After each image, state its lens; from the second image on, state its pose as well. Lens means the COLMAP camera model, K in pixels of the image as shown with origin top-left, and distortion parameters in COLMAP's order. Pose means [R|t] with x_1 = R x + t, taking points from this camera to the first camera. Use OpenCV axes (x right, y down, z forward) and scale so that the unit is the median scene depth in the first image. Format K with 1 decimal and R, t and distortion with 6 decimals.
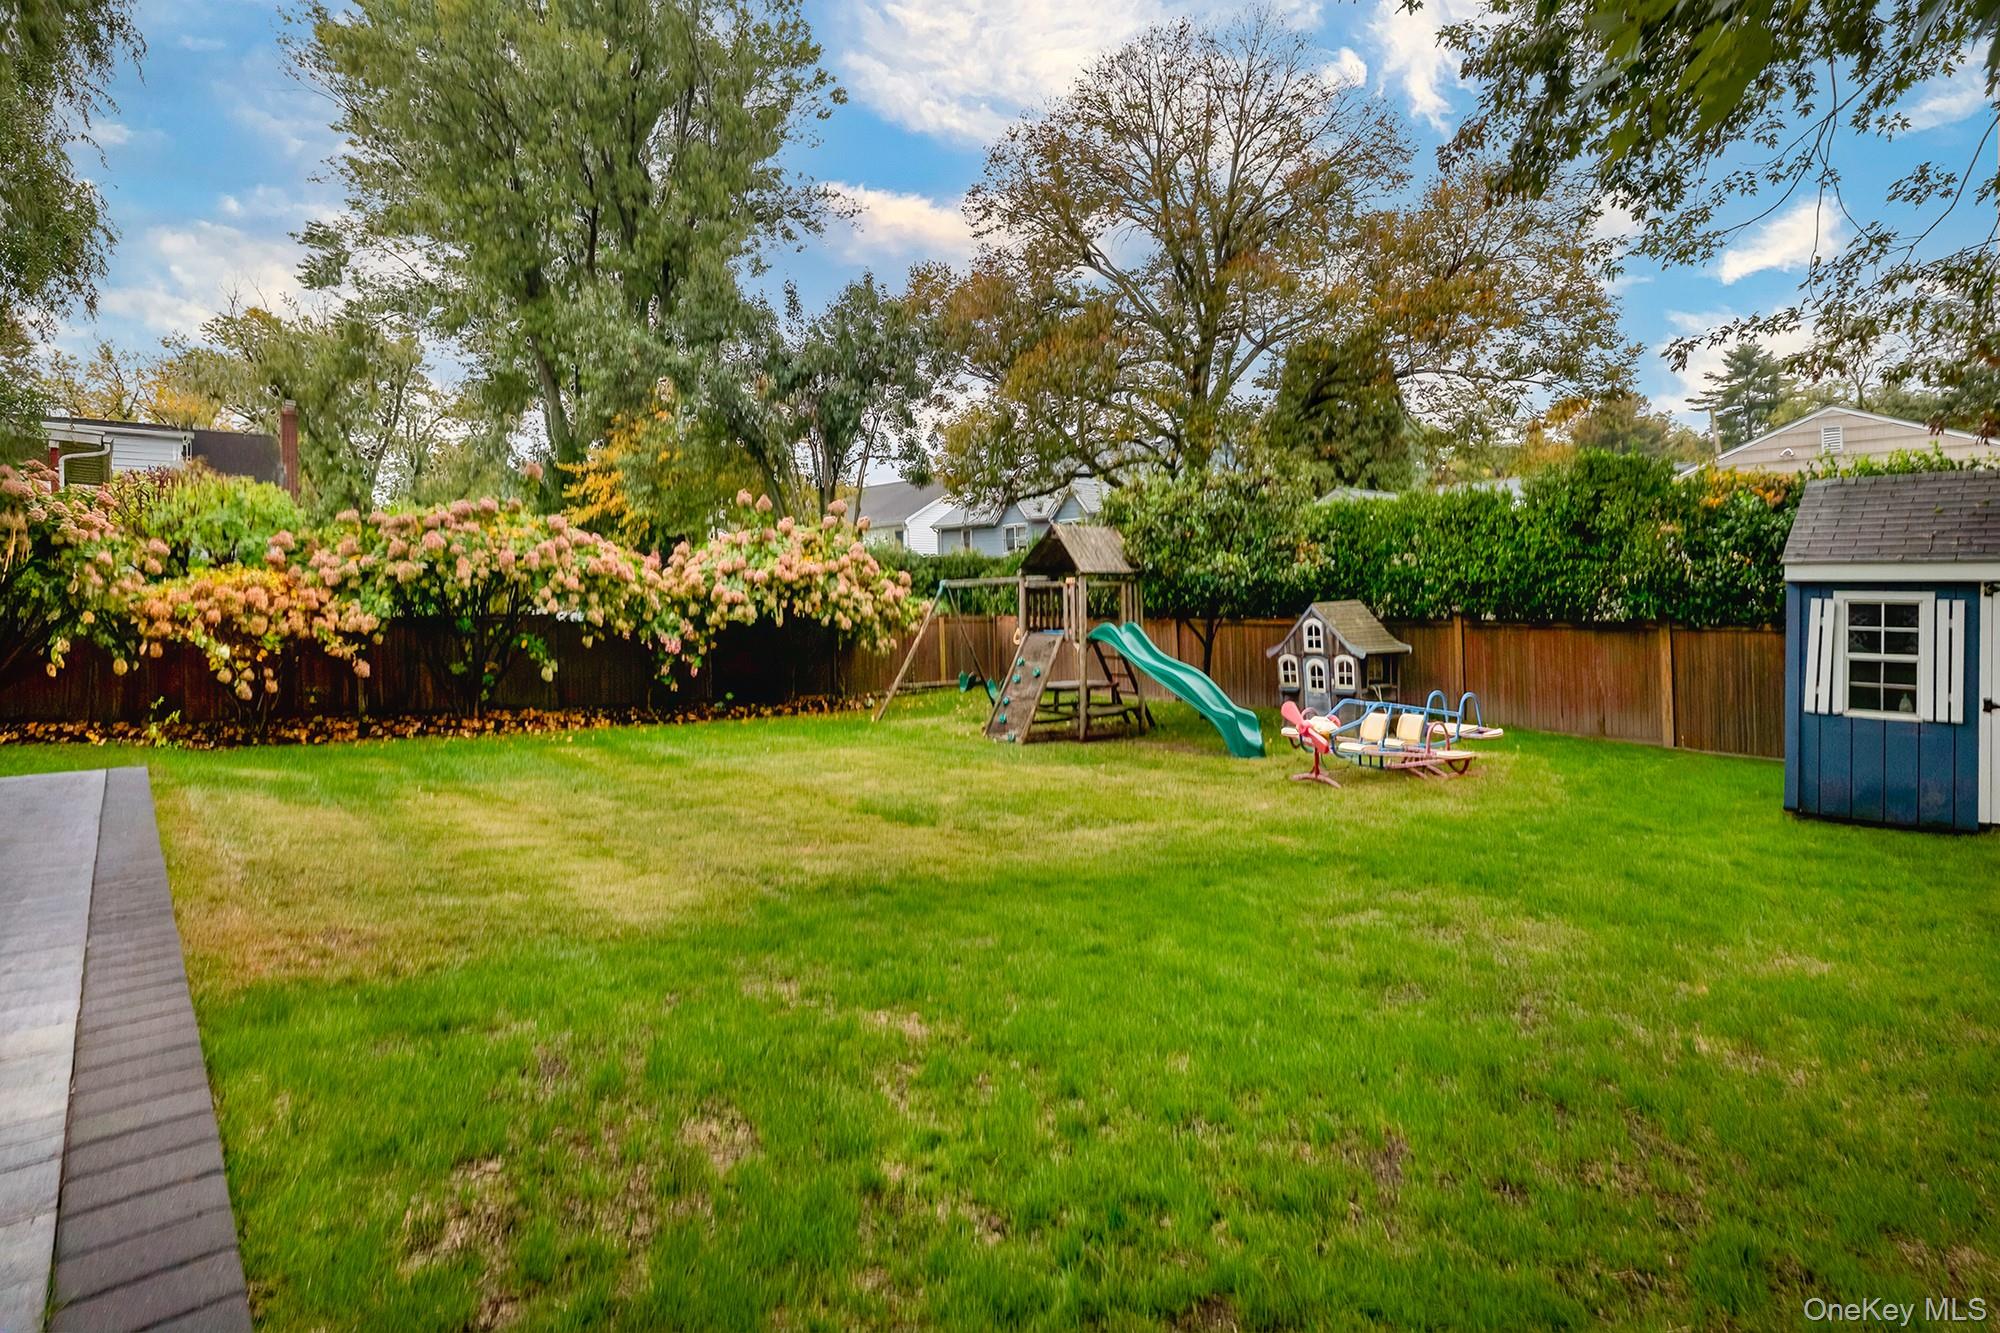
lens RADIAL K [[968.9, 0, 1011.7], [0, 968.9, 611.0], [0, 0, 1]] dist [-0.009806, 0.000505]
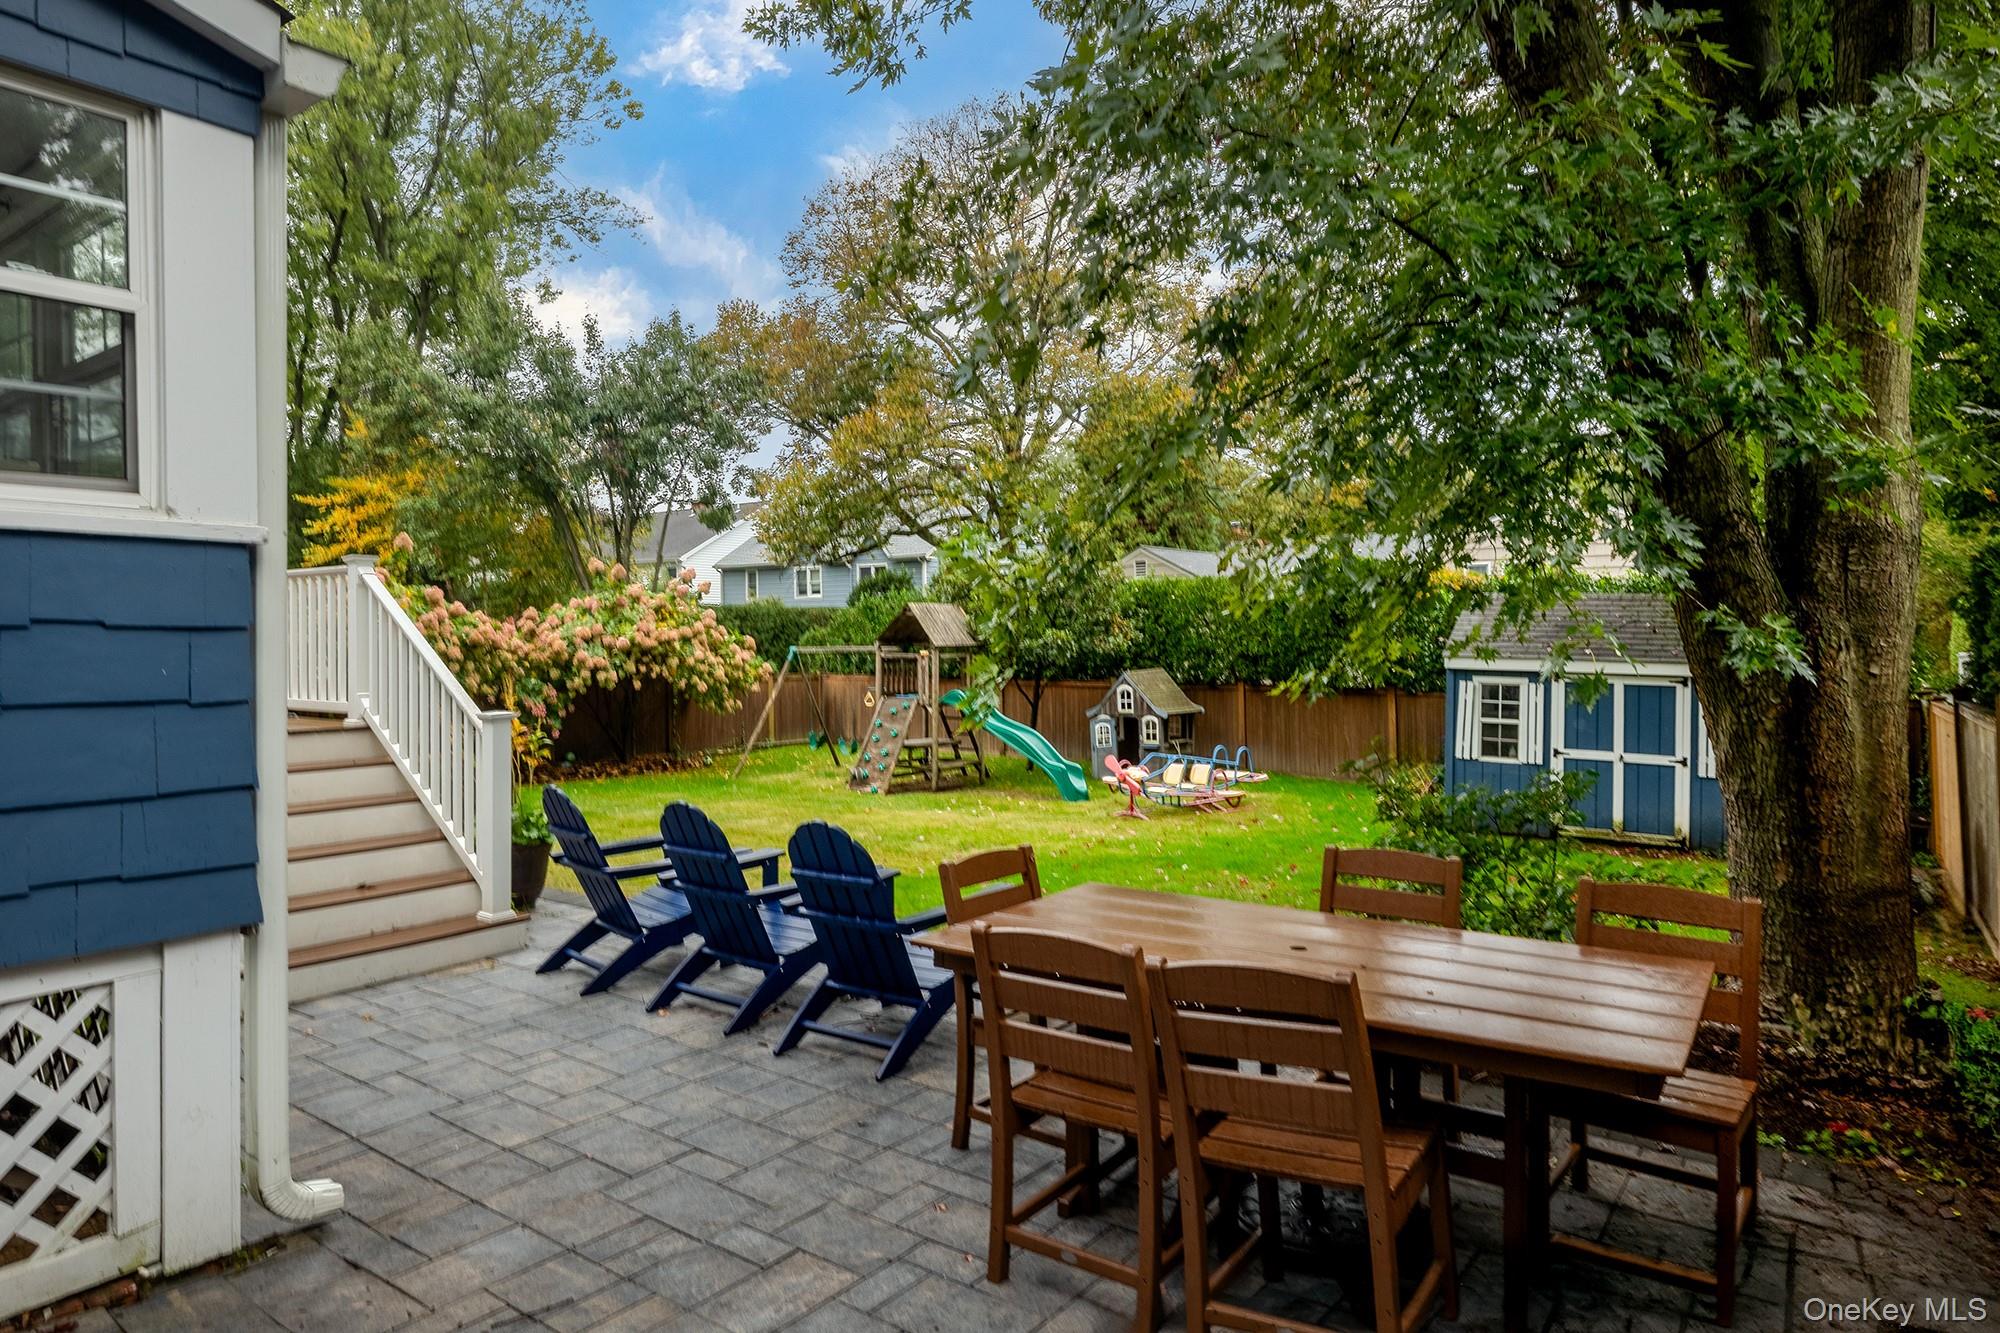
lens RADIAL K [[1142.9, 0, 1001.1], [0, 1142.9, 664.0], [0, 0, 1]] dist [0.005846, 0.000299]
pose [[0.978461, 0.002633, 0.206415, -0.113740], [-0.005374, 0.999905, 0.012718, -0.030998], [-0.206362, -0.013553, 0.978382, -0.302969]]
